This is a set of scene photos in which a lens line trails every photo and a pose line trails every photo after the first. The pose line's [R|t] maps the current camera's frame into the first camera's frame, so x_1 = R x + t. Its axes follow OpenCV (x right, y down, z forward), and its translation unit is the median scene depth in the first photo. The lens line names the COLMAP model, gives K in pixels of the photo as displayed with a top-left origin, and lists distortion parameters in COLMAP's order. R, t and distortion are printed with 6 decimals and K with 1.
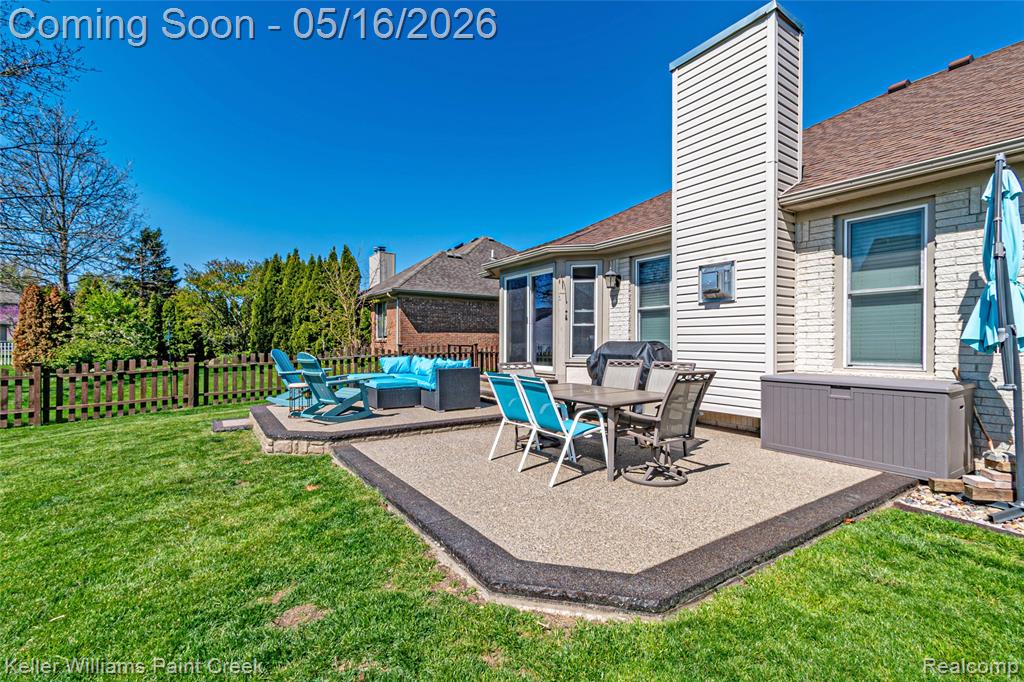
lens RADIAL K [[455.7, 0, 512.0], [0, 455.7, 341.0], [0, 0, 1]] dist [0.001822, 0.000050]
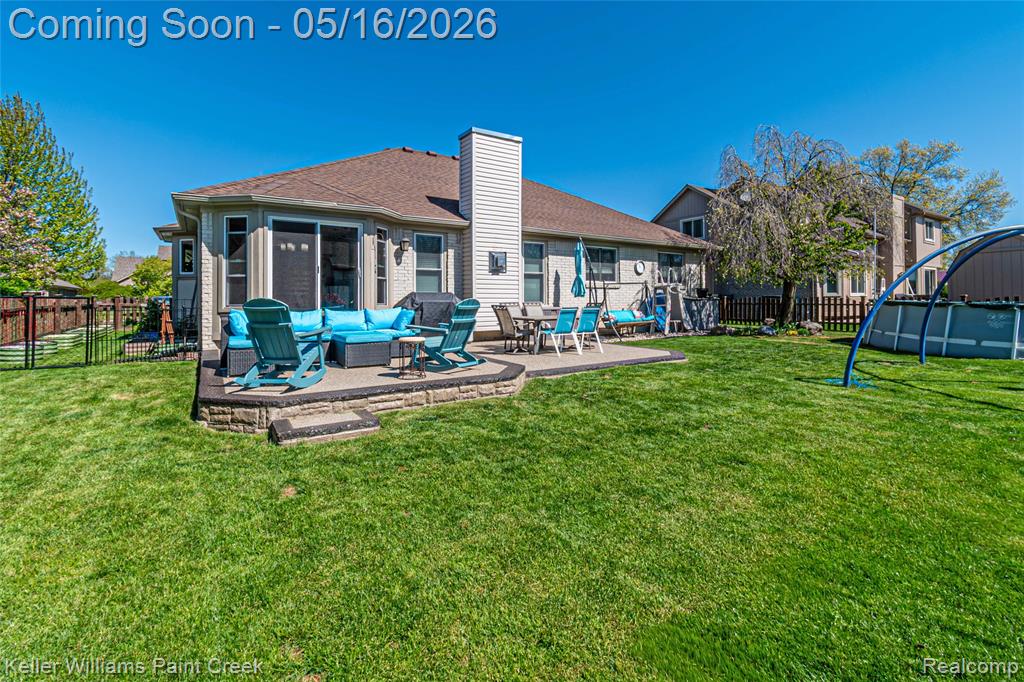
lens RADIAL K [[468.3, 0, 506.9], [0, 468.3, 293.2], [0, 0, 1]] dist [0.001587, 0.000084]
pose [[0.017433, 0.011416, 0.999783, -1.116228], [0.000255, 0.999935, -0.011422, 0.019568], [-0.999848, 0.000454, 0.017429, 0.687800]]
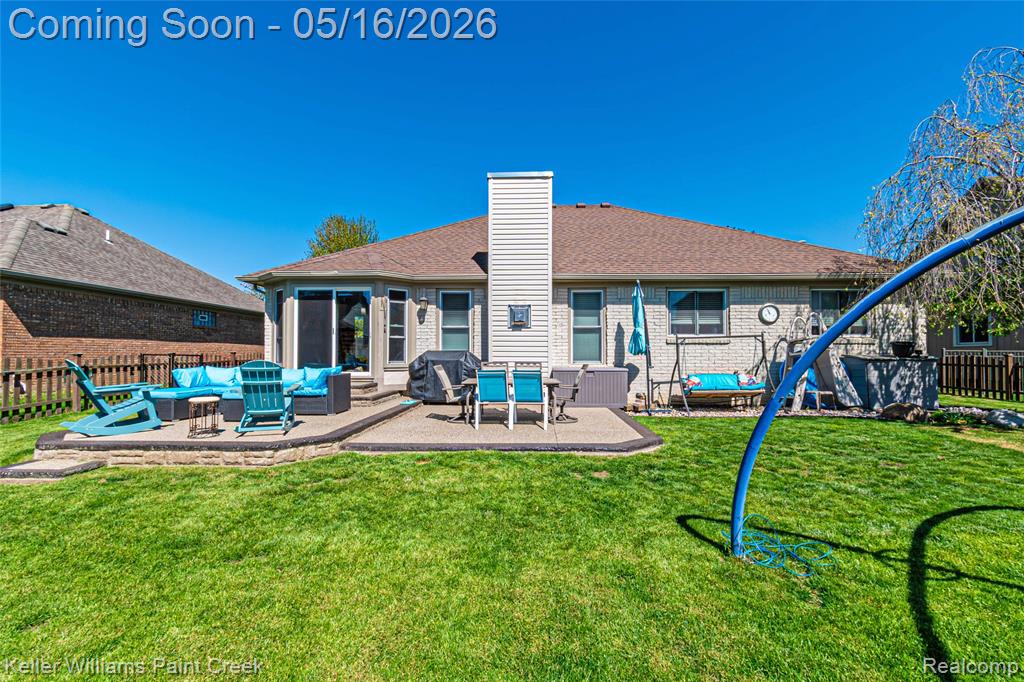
lens RADIAL K [[455.7, 0, 512.0], [0, 455.7, 341.0], [0, 0, 1]] dist [0.001822, 0.000050]
pose [[0.588150, 0.020118, 0.808502, -0.700001], [-0.002512, 0.999731, -0.023048, 0.003746], [-0.808748, 0.011525, 0.588043, 0.016036]]
